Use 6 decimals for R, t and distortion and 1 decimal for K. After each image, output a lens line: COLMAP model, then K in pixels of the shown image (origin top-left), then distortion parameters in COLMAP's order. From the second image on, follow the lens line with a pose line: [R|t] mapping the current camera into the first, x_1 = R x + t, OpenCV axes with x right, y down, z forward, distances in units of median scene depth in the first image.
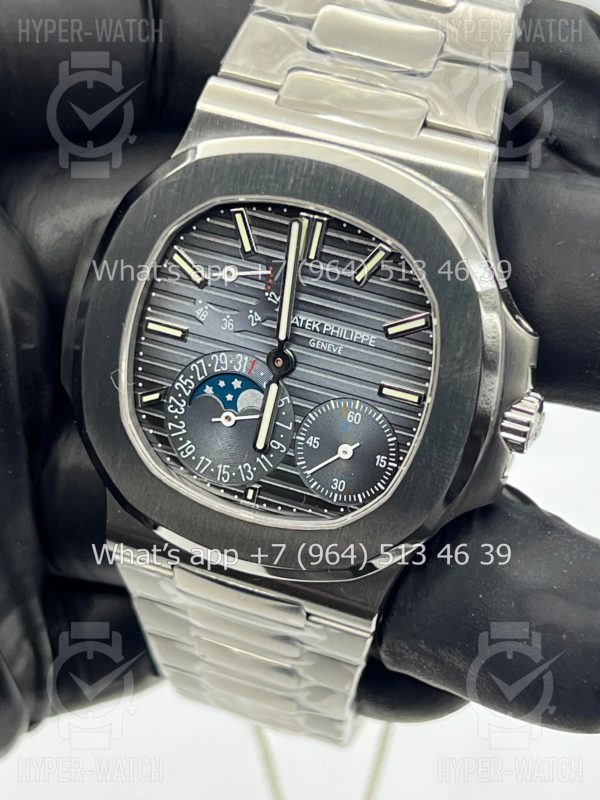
lens RADIAL K [[1804.7, 0, 300.0], [0, 1804.7, 400.0], [0, 0, 1]] dist [0.205241, 0.089064]
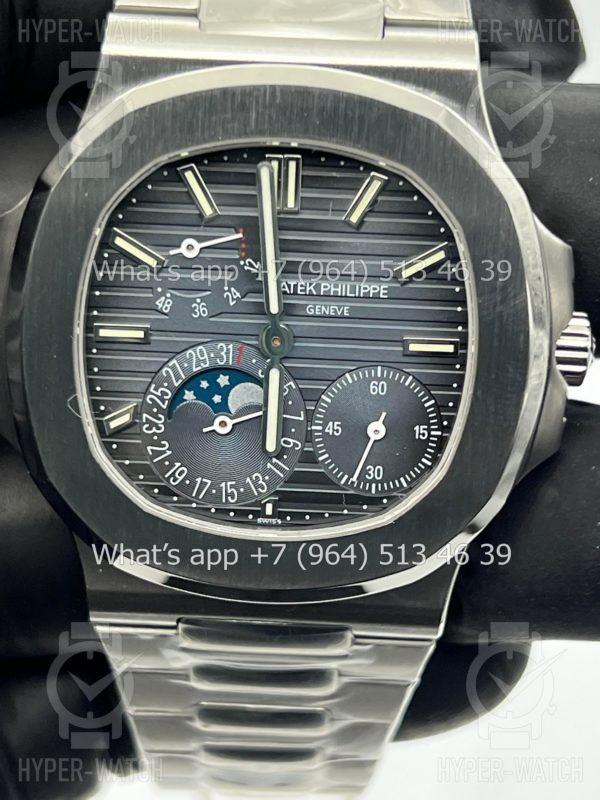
lens RADIAL K [[1804.7, 0, 300.0], [0, 1804.7, 400.0], [0, 0, 1]] dist [0.205241, 0.089064]
pose [[0.949410, -0.215943, 0.228010, -0.191252], [0.219025, 0.975645, 0.012011, -0.002542], [-0.225050, 0.038537, 0.973585, 0.205903]]
